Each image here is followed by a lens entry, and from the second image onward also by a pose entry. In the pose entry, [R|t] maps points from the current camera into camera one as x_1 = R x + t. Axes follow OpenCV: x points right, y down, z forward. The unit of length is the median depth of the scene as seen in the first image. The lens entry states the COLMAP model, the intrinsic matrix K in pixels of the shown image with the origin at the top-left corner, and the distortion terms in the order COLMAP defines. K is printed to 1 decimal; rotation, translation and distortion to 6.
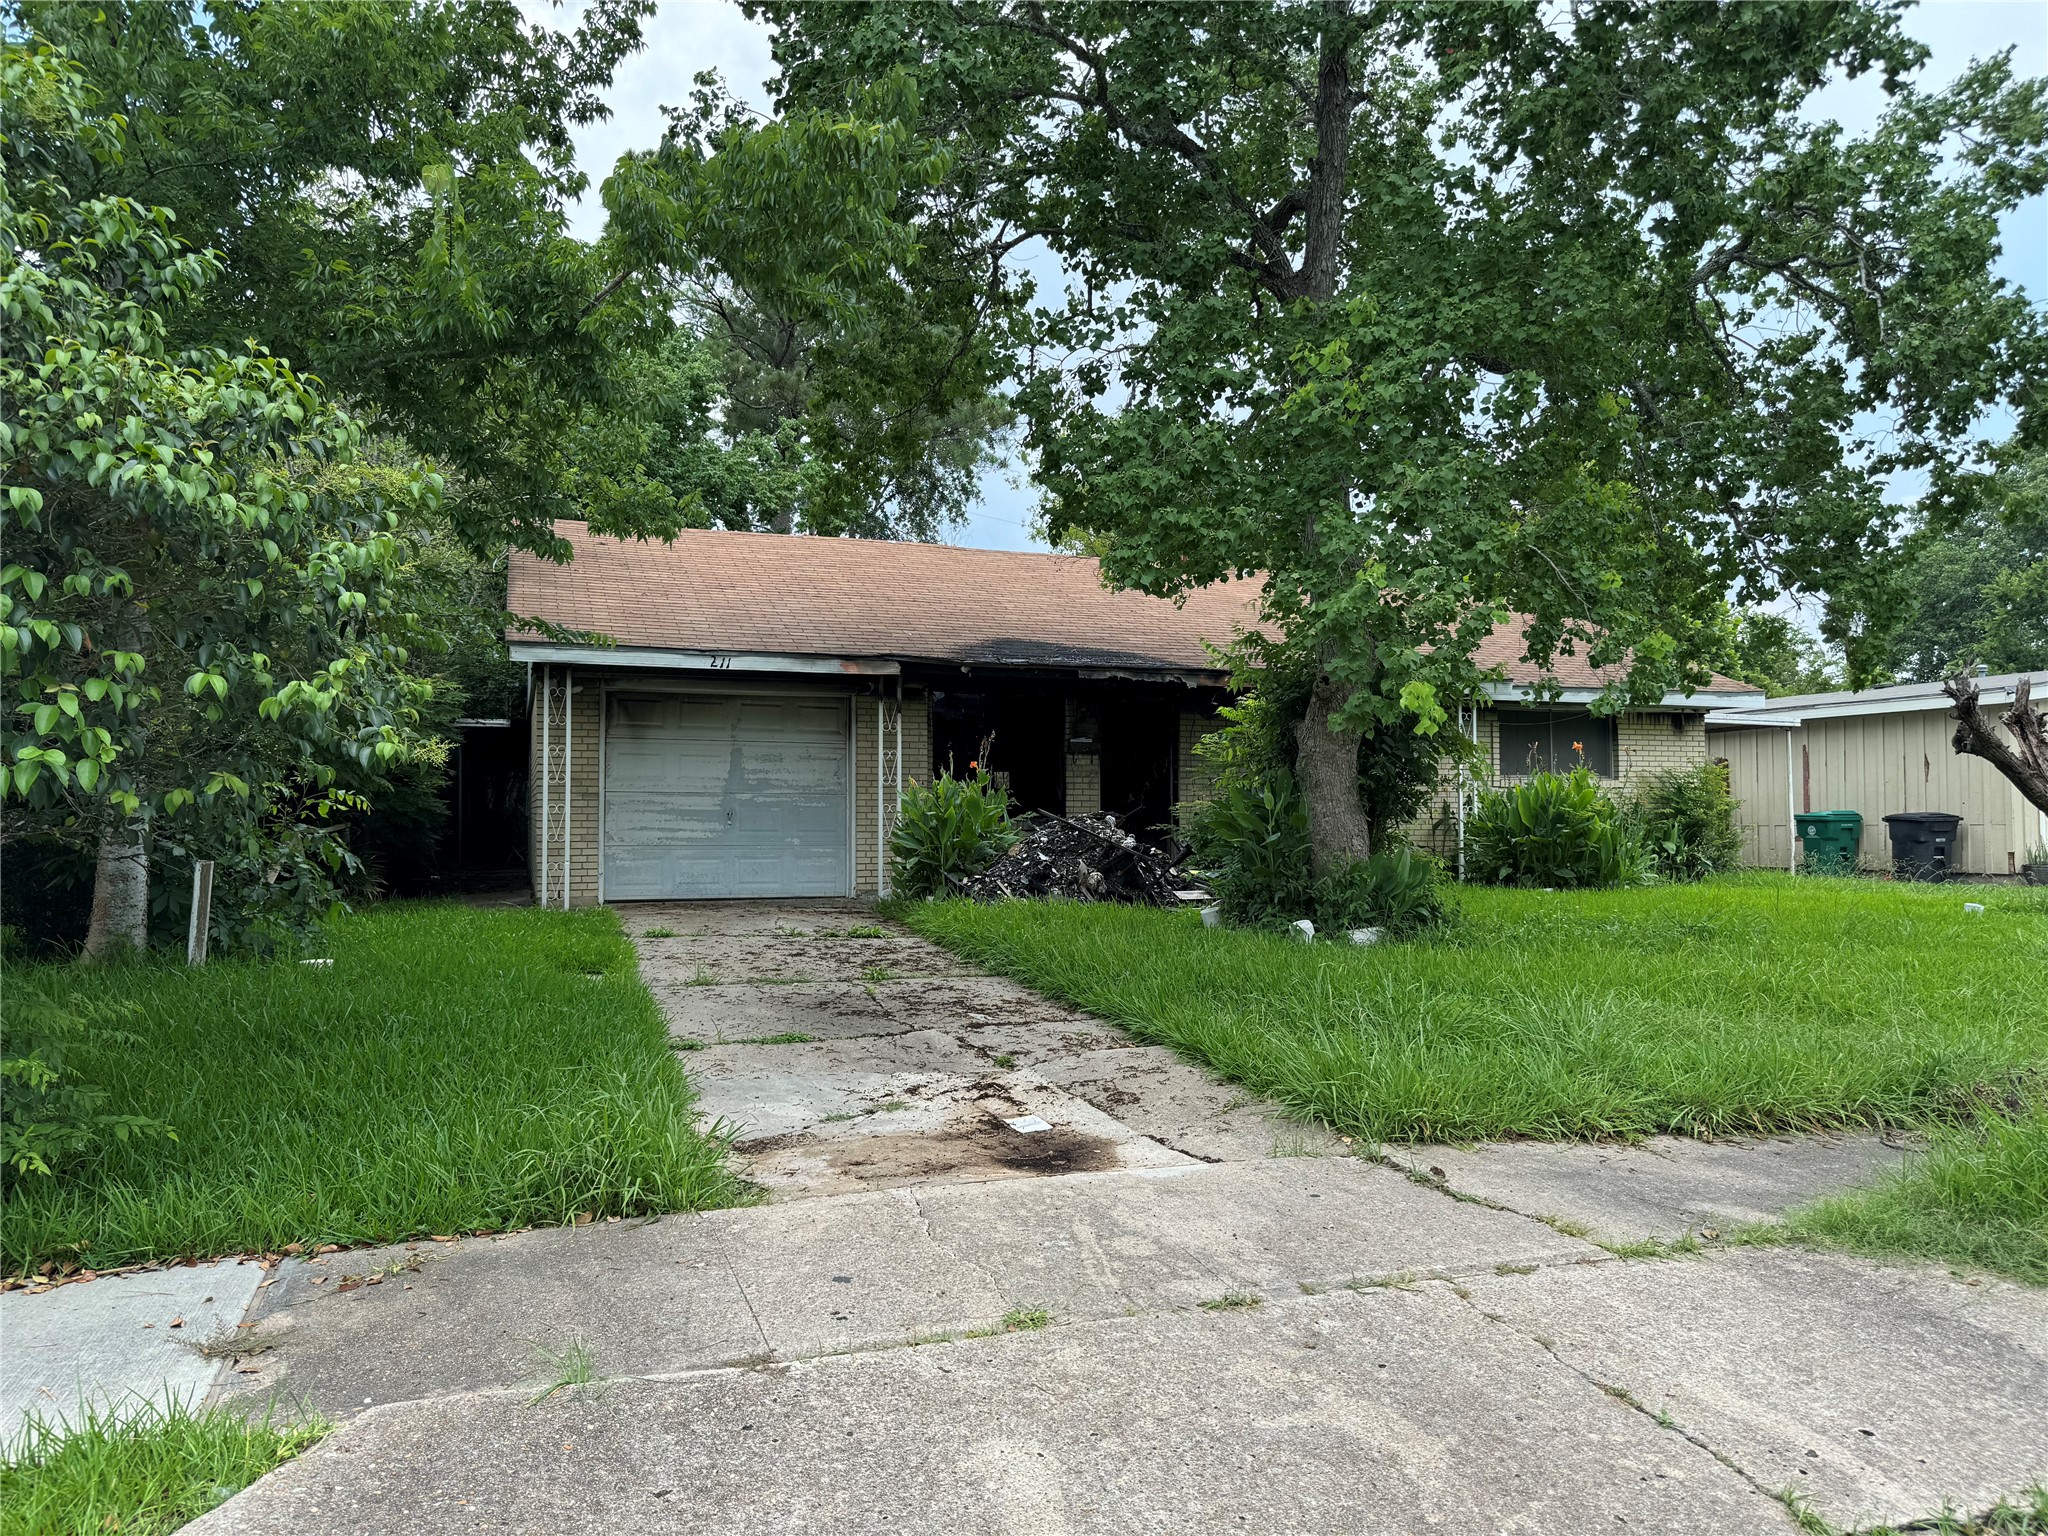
lens RADIAL K [[1425.9, 0, 1023.0], [0, 1425.9, 771.7], [0, 0, 1]] dist [0.037703, -0.053802]
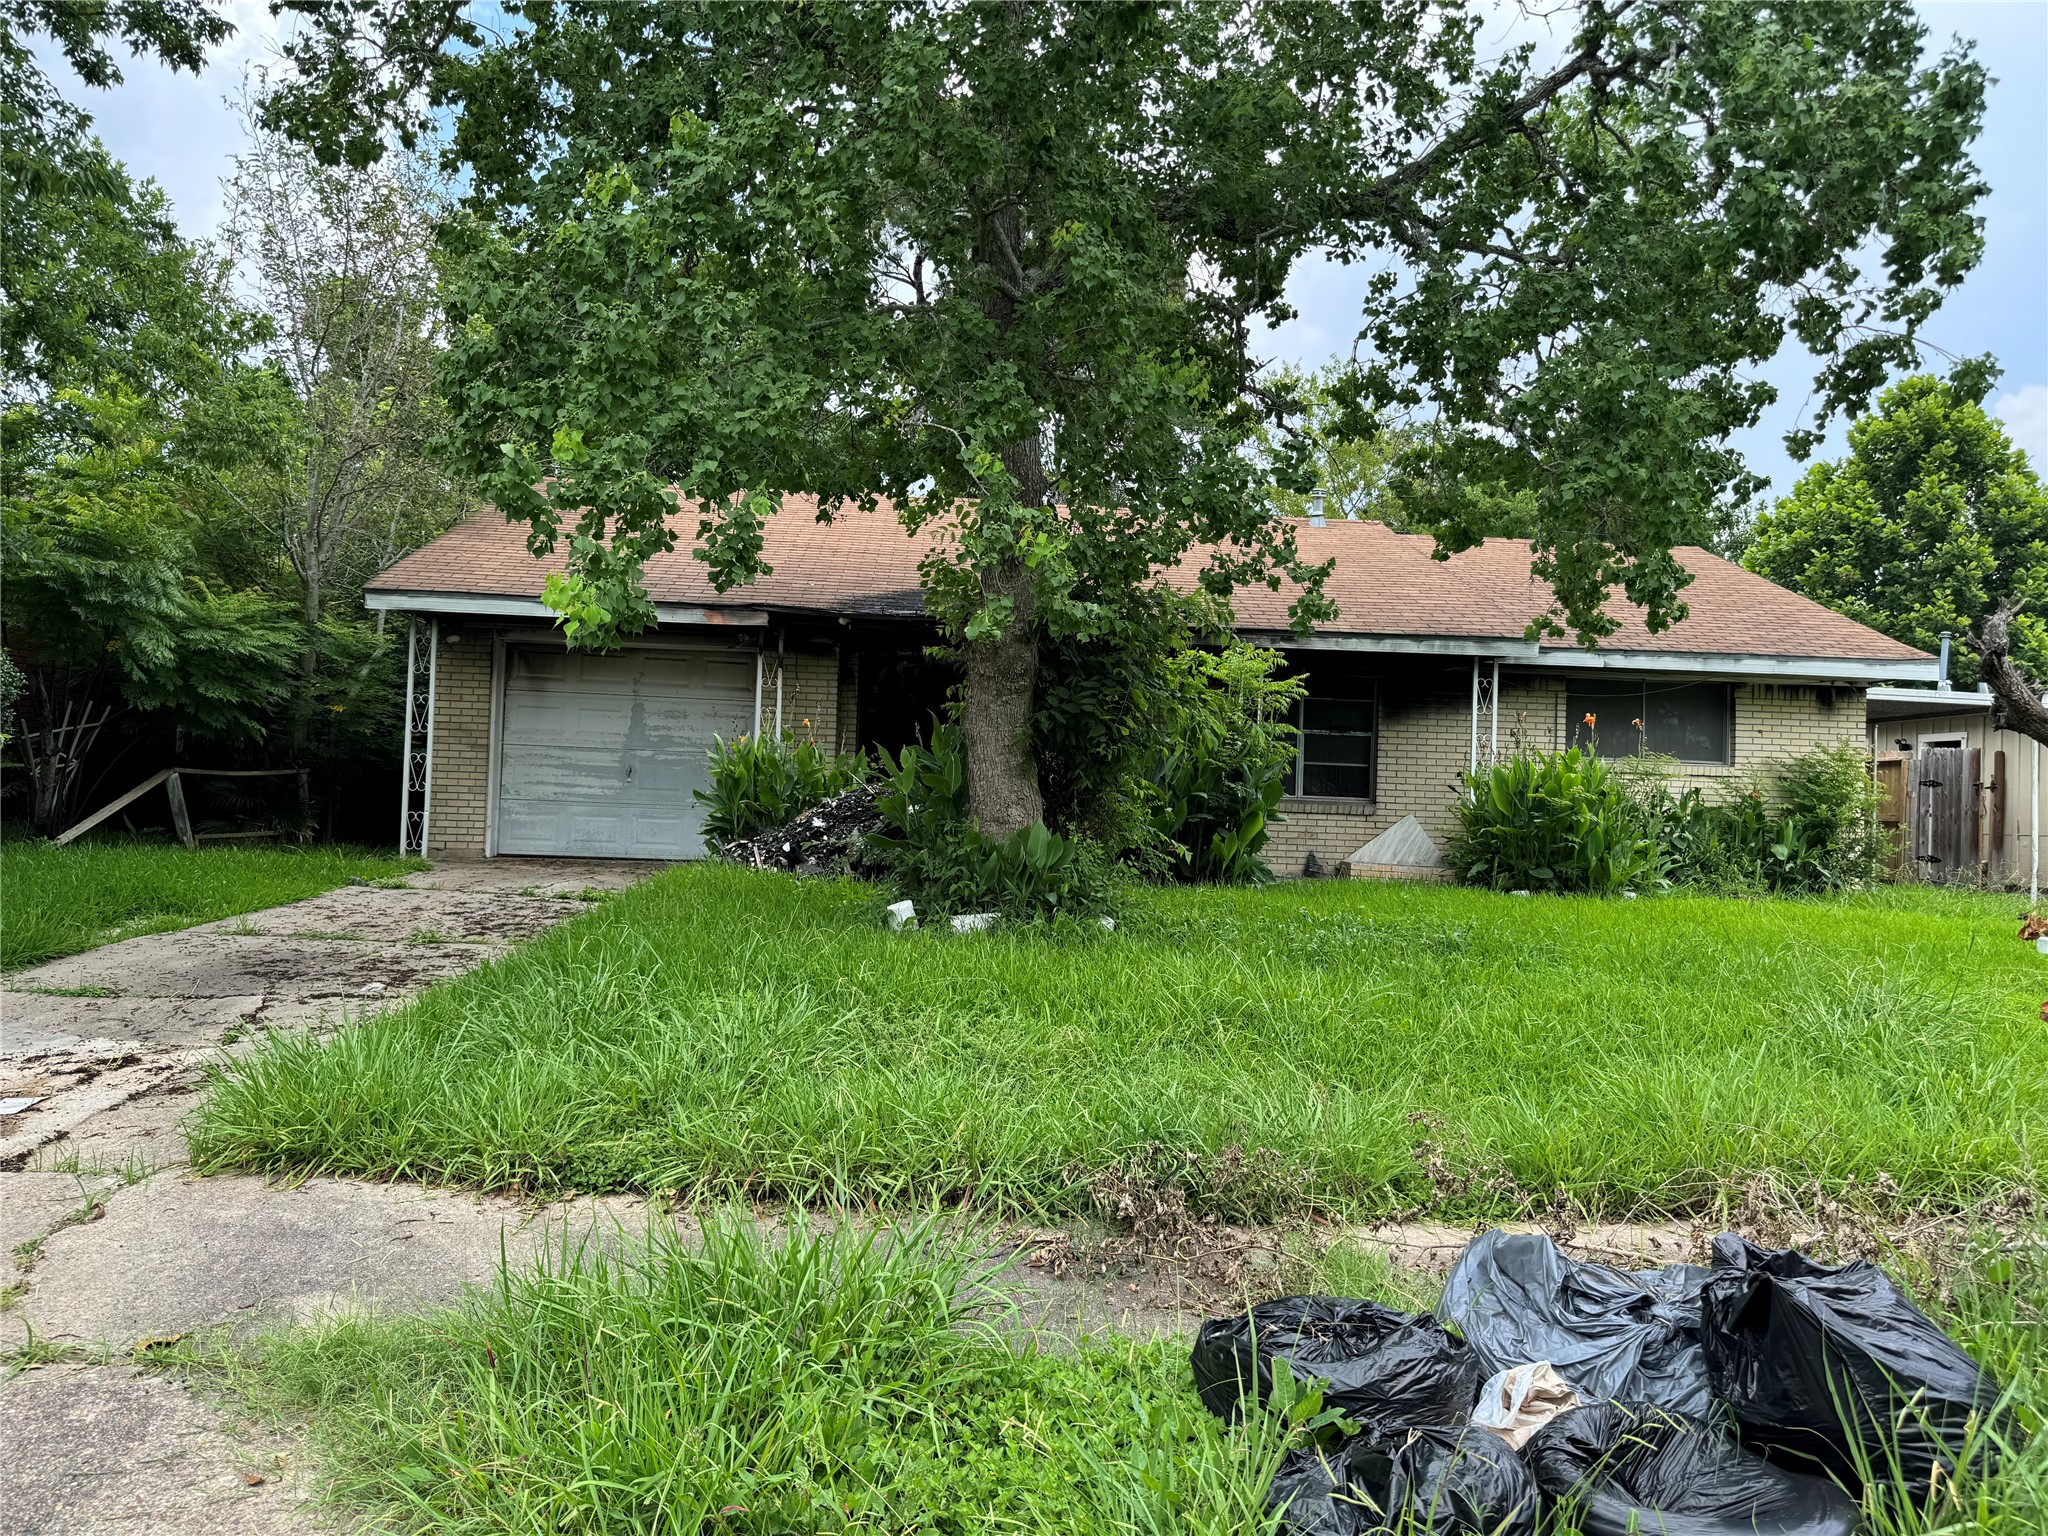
lens RADIAL K [[1425.9, 0, 1041.2], [0, 1425.9, 748.8], [0, 0, 1]] dist [0.037703, -0.053802]
pose [[0.964448, 0.024250, -0.263159, 0.464196], [-0.025850, 0.999662, -0.002619, 0.014330], [0.263007, 0.009329, 0.964749, 0.201292]]
